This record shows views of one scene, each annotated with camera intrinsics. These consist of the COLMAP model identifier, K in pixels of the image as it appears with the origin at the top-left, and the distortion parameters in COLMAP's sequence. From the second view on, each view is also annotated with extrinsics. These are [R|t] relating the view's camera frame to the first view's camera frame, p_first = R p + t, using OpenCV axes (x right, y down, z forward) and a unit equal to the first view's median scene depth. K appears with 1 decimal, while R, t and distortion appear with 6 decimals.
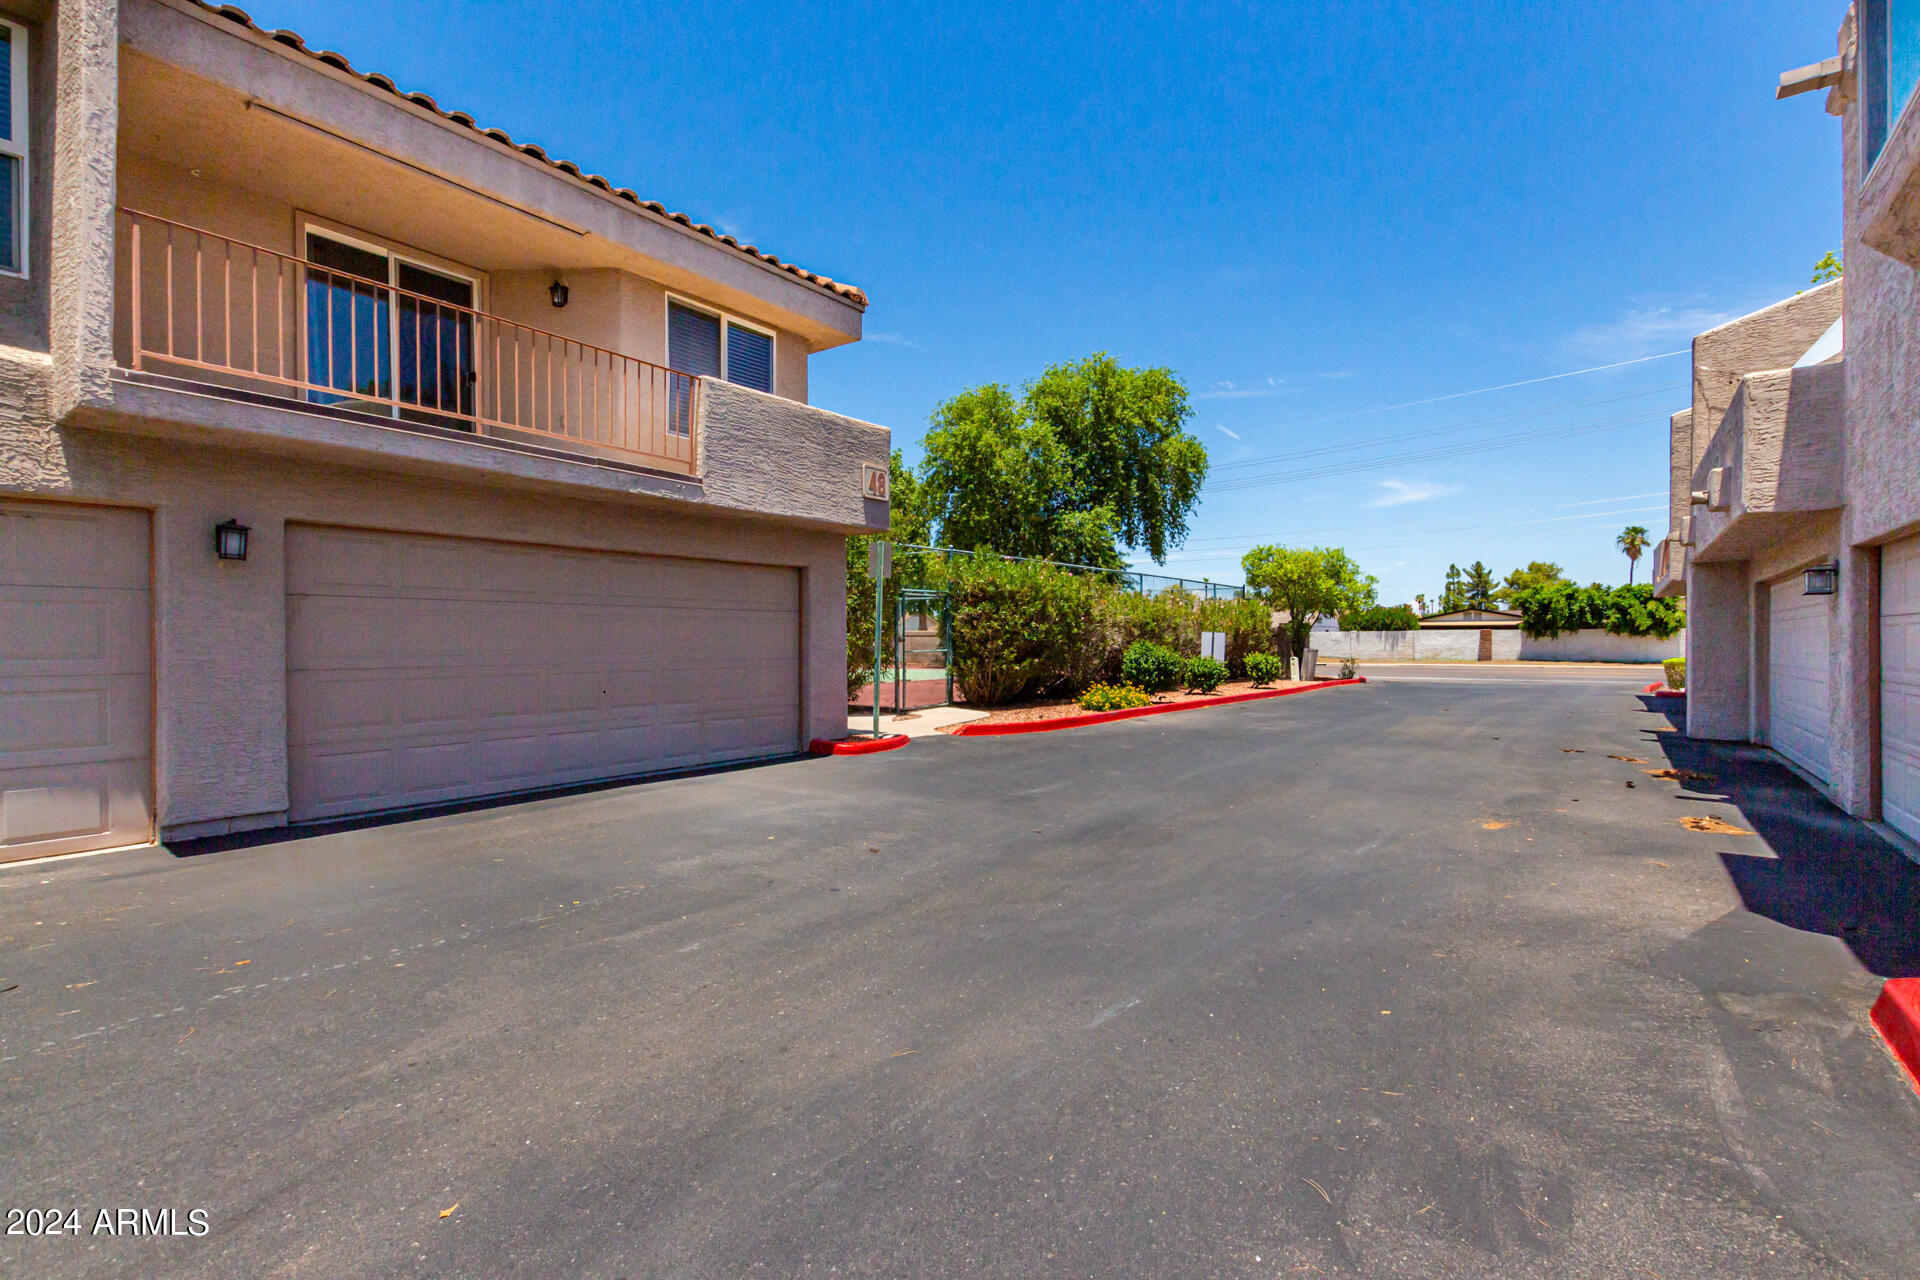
lens RADIAL K [[874.2, 0, 966.6], [0, 874.2, 646.3], [0, 0, 1]] dist [0.003517, -0.000038]
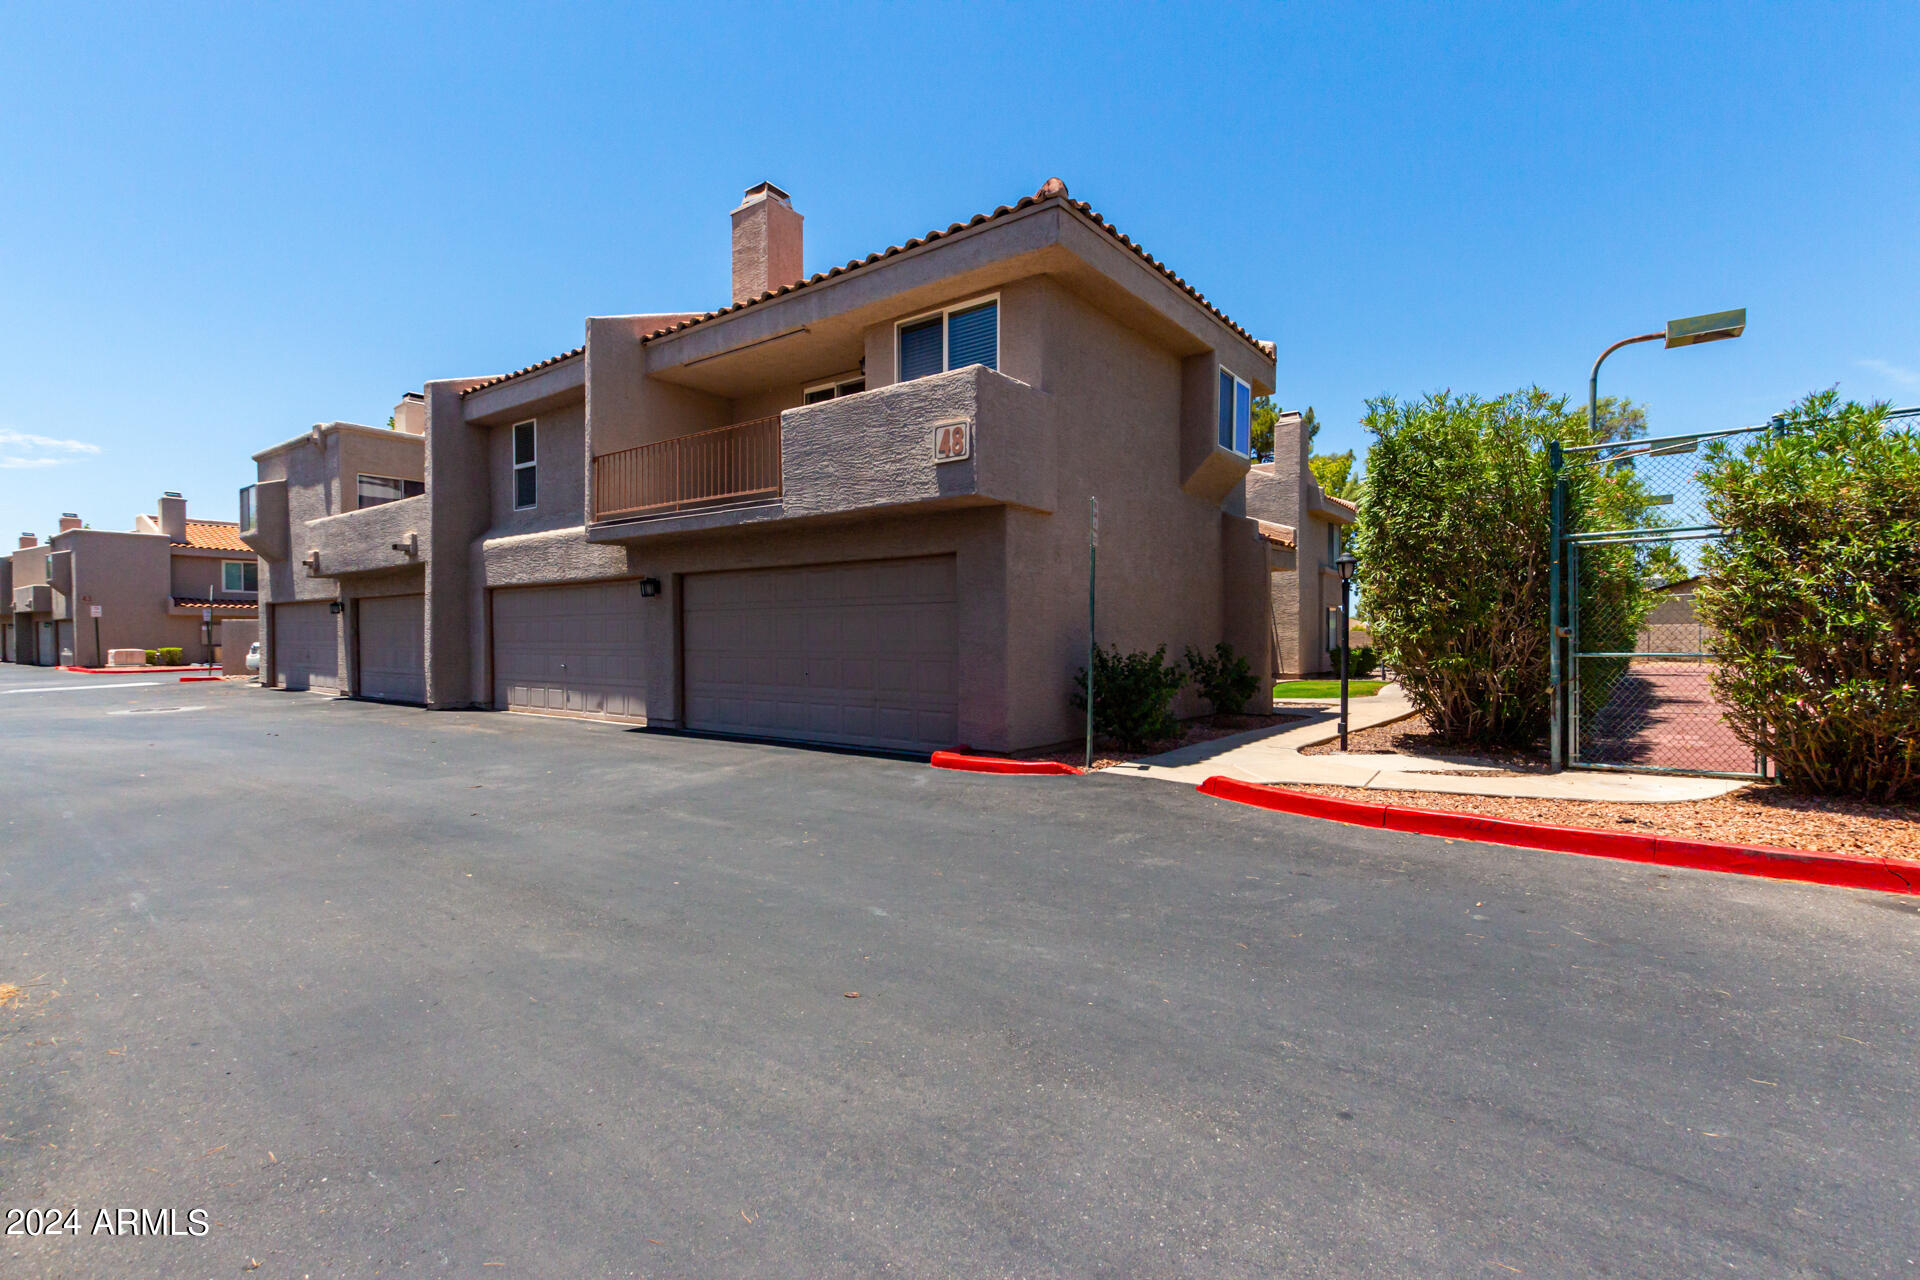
lens RADIAL K [[874.2, 0, 966.6], [0, 874.2, 646.3], [0, 0, 1]] dist [0.003517, -0.000038]
pose [[-0.015715, 0.009119, -0.999835, 0.834503], [-0.005727, 0.999941, 0.009210, -0.002260], [0.999860, 0.005871, -0.015662, 1.192156]]
